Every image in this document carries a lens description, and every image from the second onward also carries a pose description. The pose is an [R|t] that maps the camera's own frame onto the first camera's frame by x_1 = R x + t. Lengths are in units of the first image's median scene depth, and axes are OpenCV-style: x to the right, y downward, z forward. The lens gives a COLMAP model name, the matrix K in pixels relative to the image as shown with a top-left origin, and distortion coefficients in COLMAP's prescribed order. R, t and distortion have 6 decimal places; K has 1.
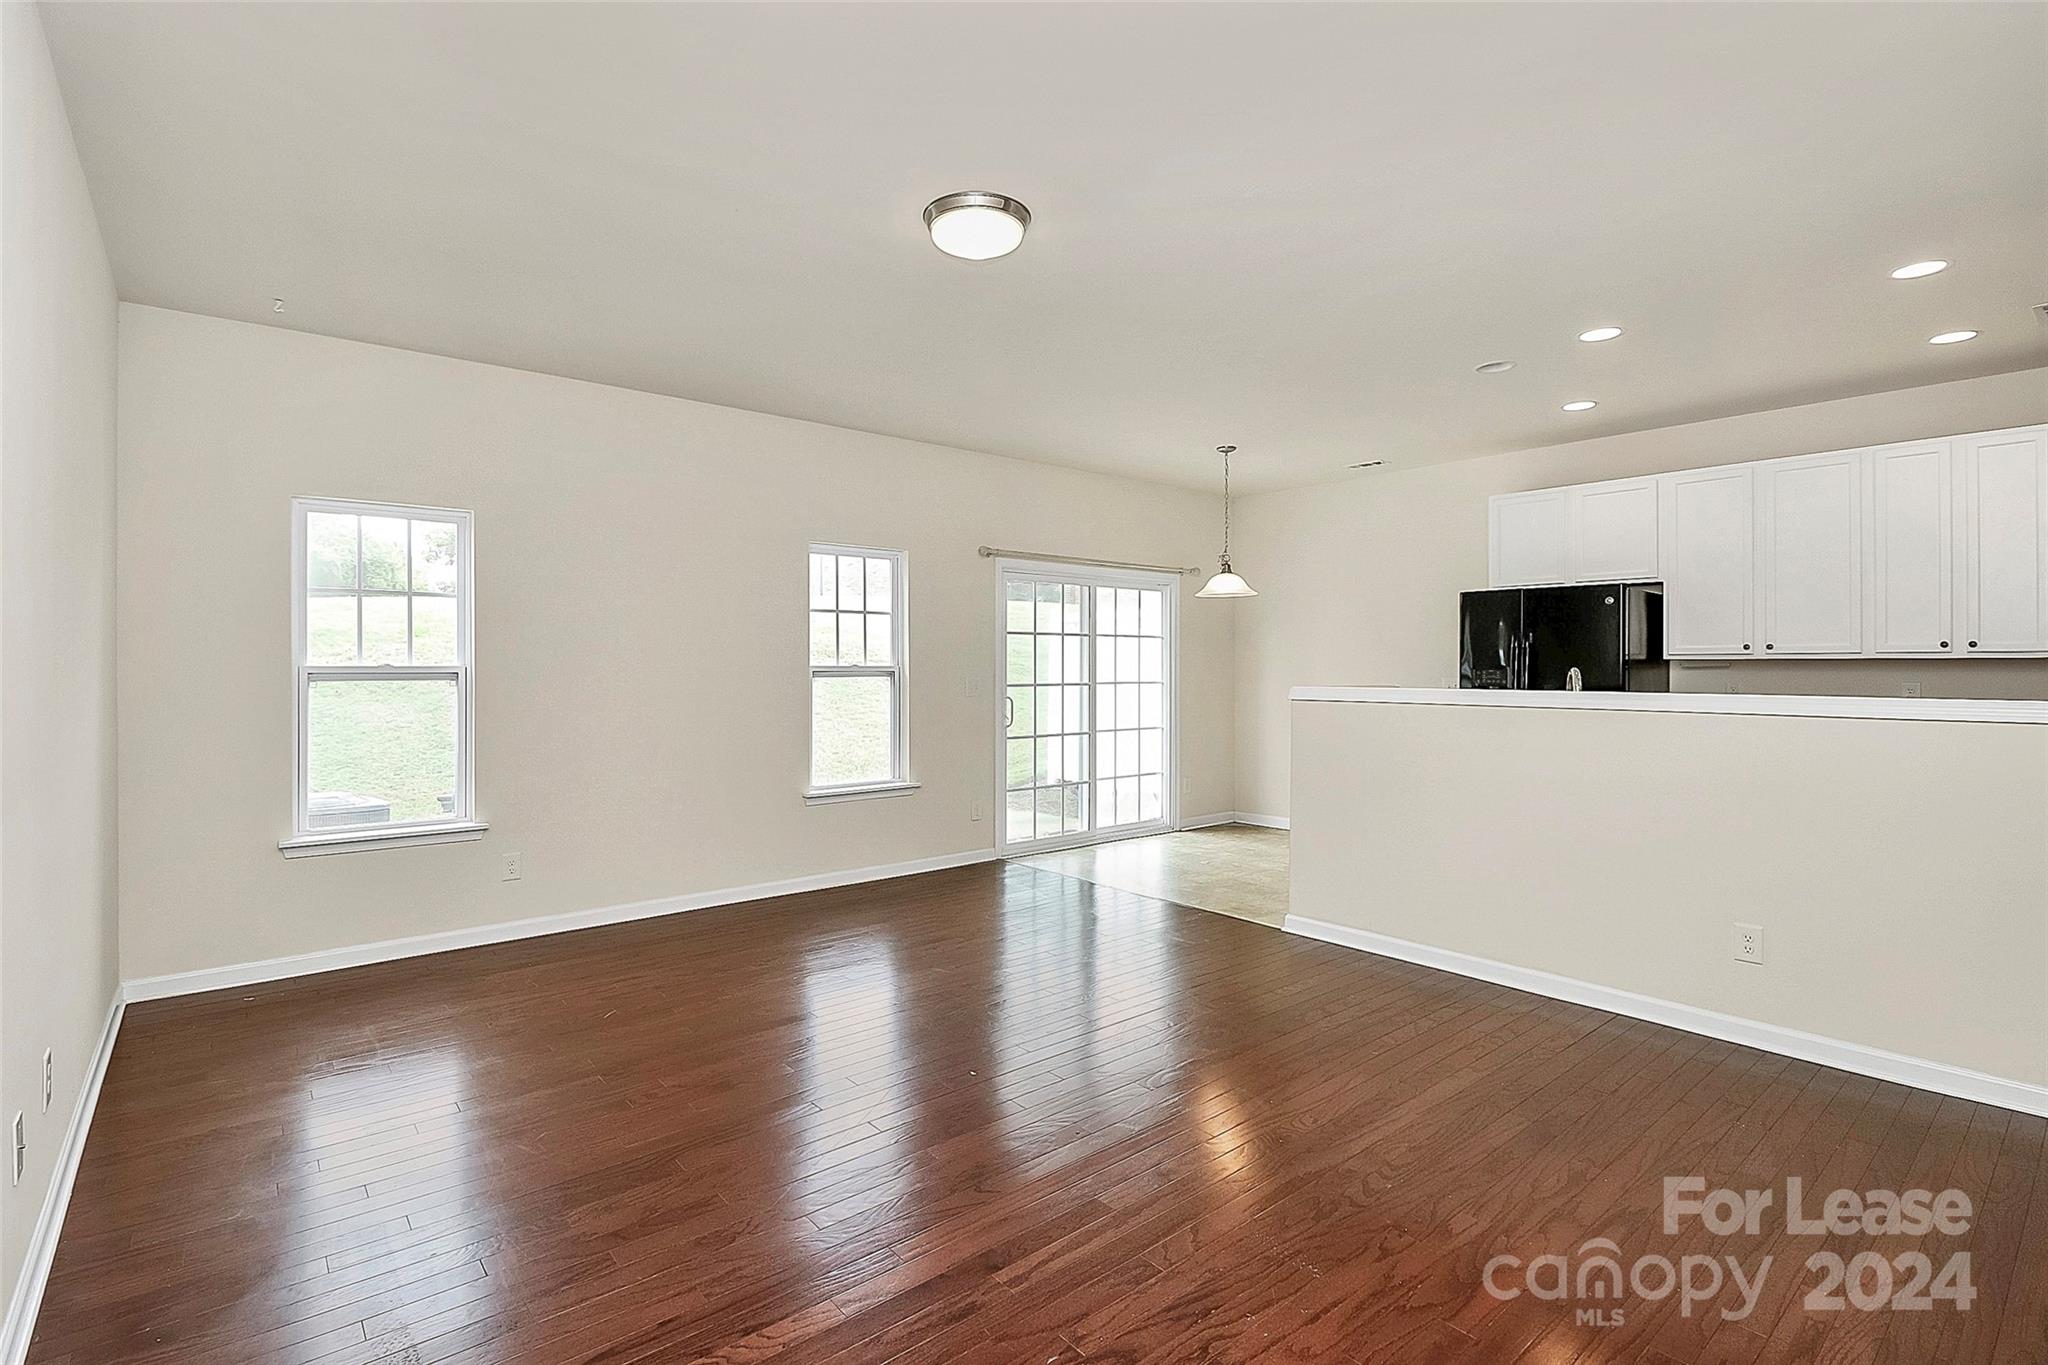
lens RADIAL K [[942.6, 0, 1028.8], [0, 942.6, 674.7], [0, 0, 1]] dist [-0.003037, -0.008877]
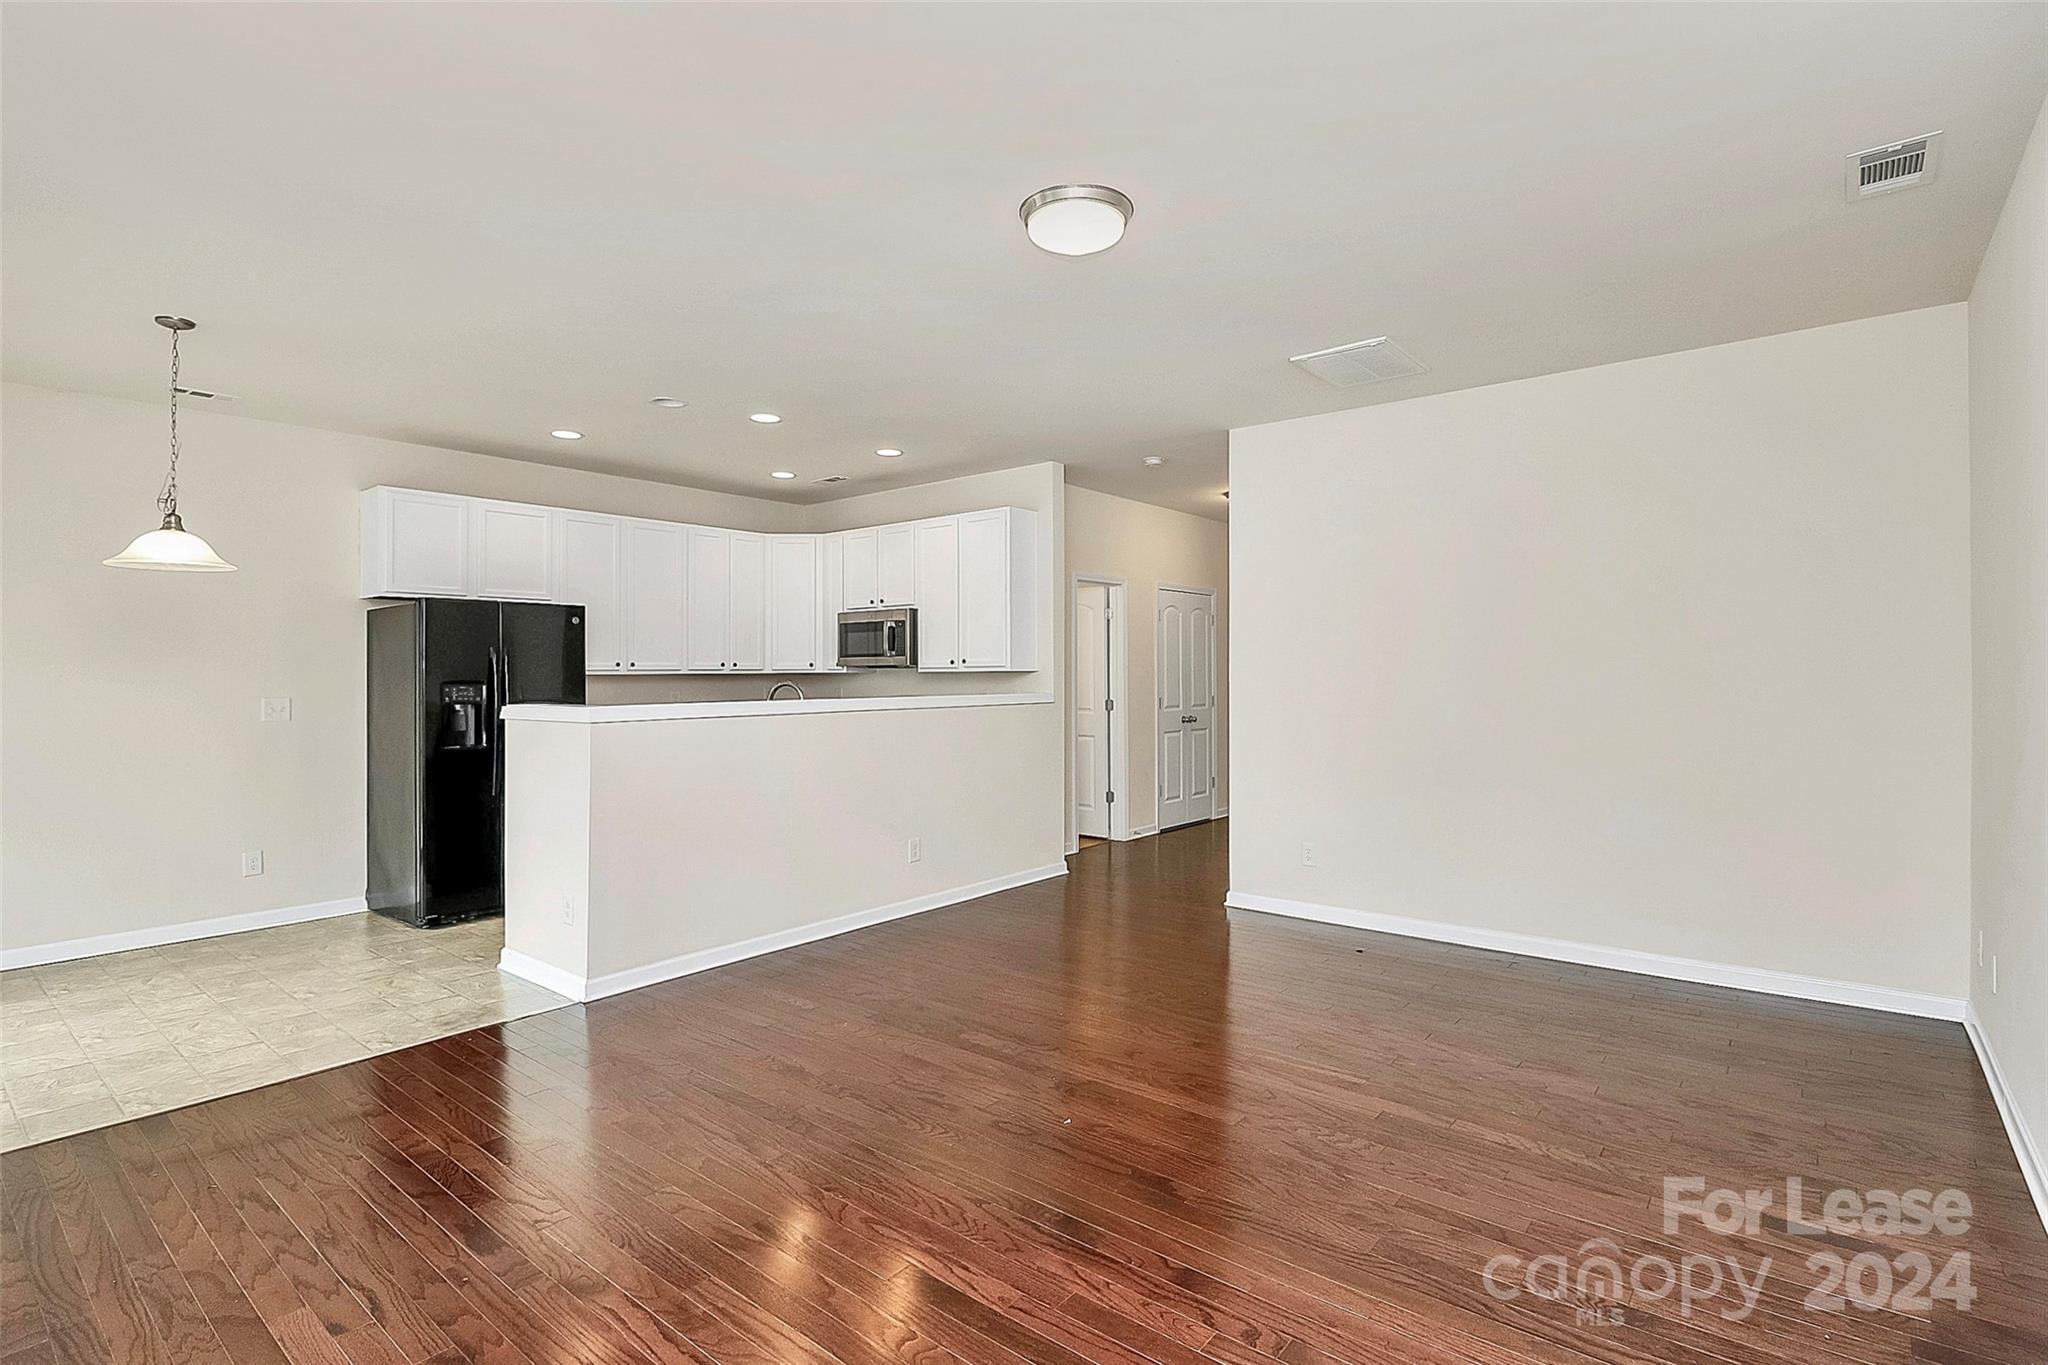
lens RADIAL K [[942.6, 0, 1029.9], [0, 942.6, 665.6], [0, 0, 1]] dist [-0.003037, -0.008877]
pose [[-0.172116, 0.010340, 0.985022, -0.564848], [0.015685, 0.999847, -0.007755, -0.010647], [-0.984952, 0.014115, -0.172252, 0.695638]]
